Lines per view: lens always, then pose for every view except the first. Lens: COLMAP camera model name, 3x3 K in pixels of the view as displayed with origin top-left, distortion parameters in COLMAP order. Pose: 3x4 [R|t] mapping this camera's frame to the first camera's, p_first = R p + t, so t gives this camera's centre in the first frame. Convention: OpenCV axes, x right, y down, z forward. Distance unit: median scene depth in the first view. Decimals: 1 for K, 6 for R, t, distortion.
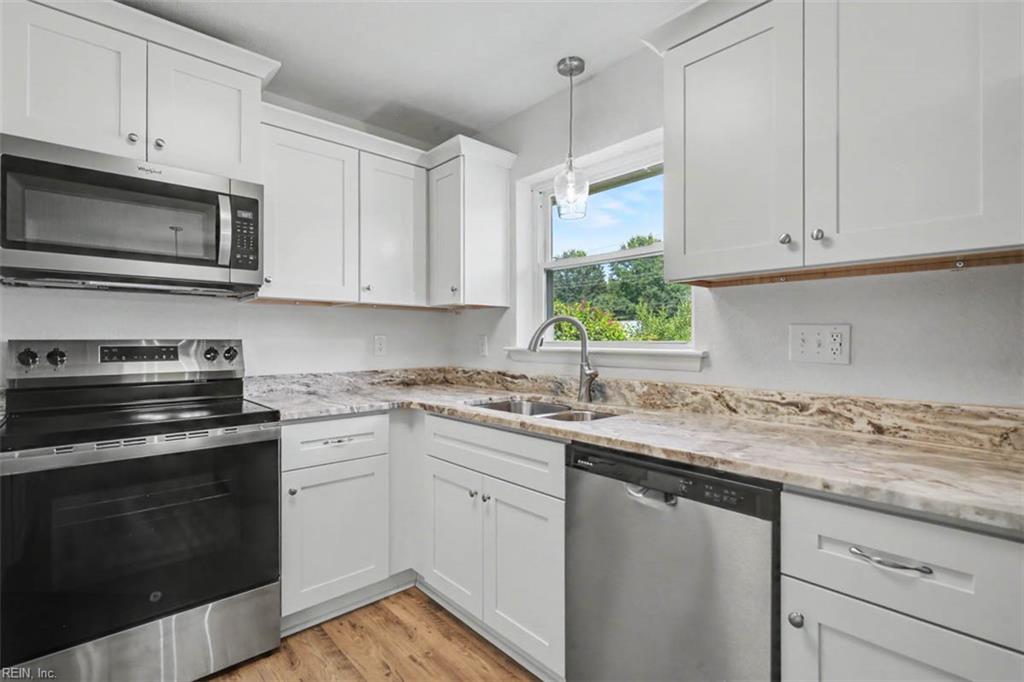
lens RADIAL K [[475.8, 0, 512.0], [0, 475.8, 341.0], [0, 0, 1]] dist [-0.001653, -0.000029]
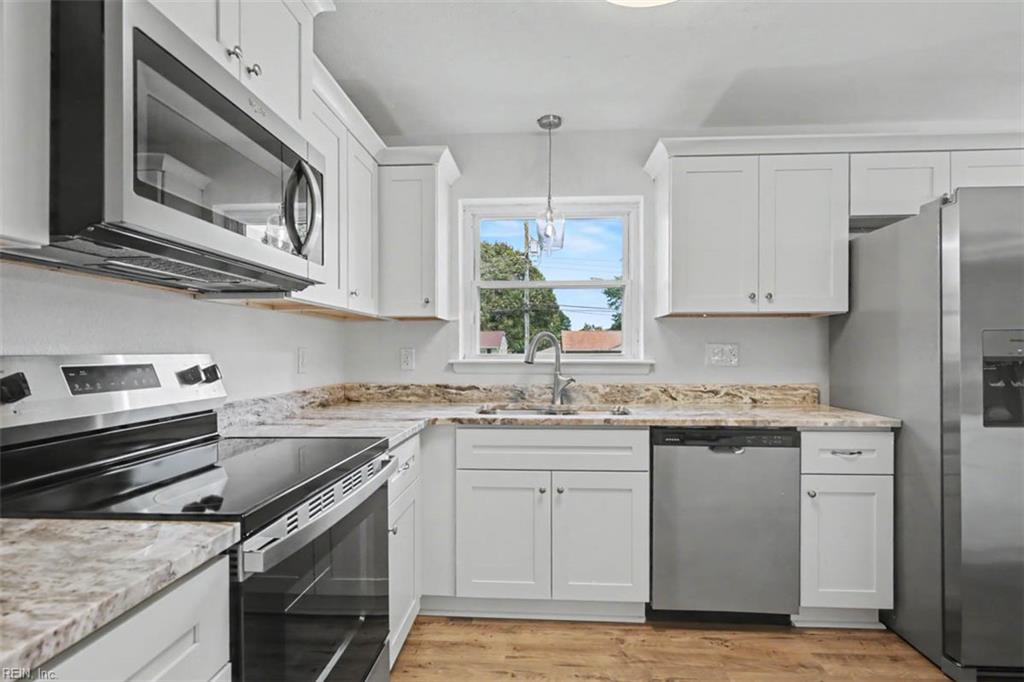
lens RADIAL K [[486.5, 0, 513.6], [0, 486.5, 355.3], [0, 0, 1]] dist [-0.004361, -0.000209]
pose [[0.717972, -0.006761, 0.696039, -0.862844], [0.002968, 0.999973, 0.006652, -0.005246], [-0.696066, -0.002710, 0.717973, 0.209181]]
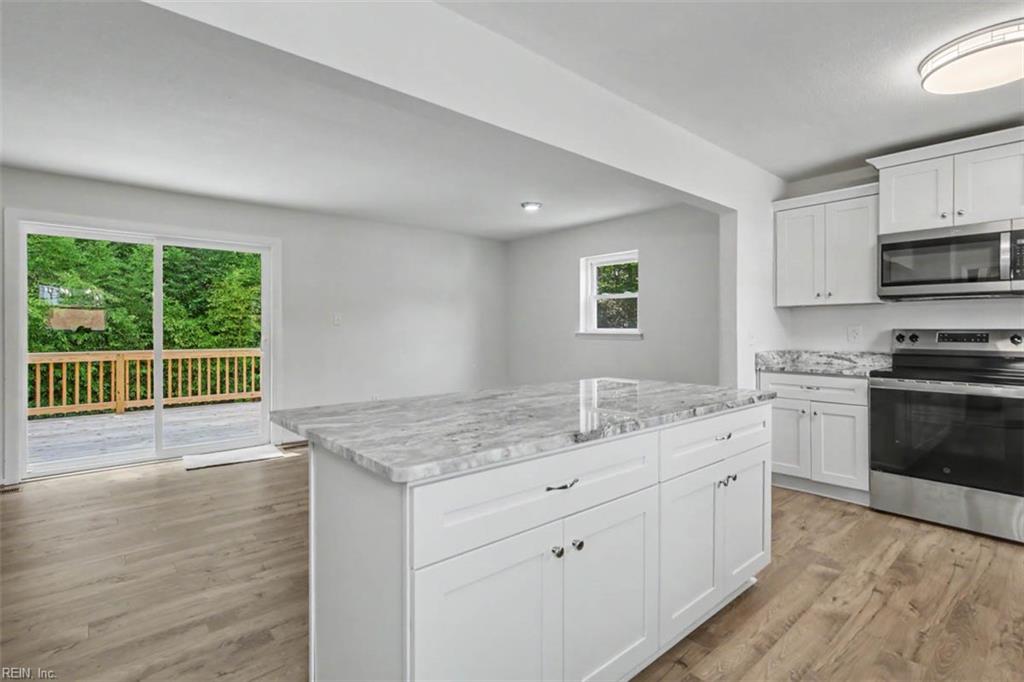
lens RADIAL K [[497.4, 0, 528.5], [0, 497.4, 331.0], [0, 0, 1]] dist [-0.004032, -0.000624]
pose [[-0.000045, 0.001199, -0.999999, 0.944619], [-0.001915, 0.999997, 0.001199, 0.004869], [0.999998, 0.001915, -0.000043, -0.493885]]
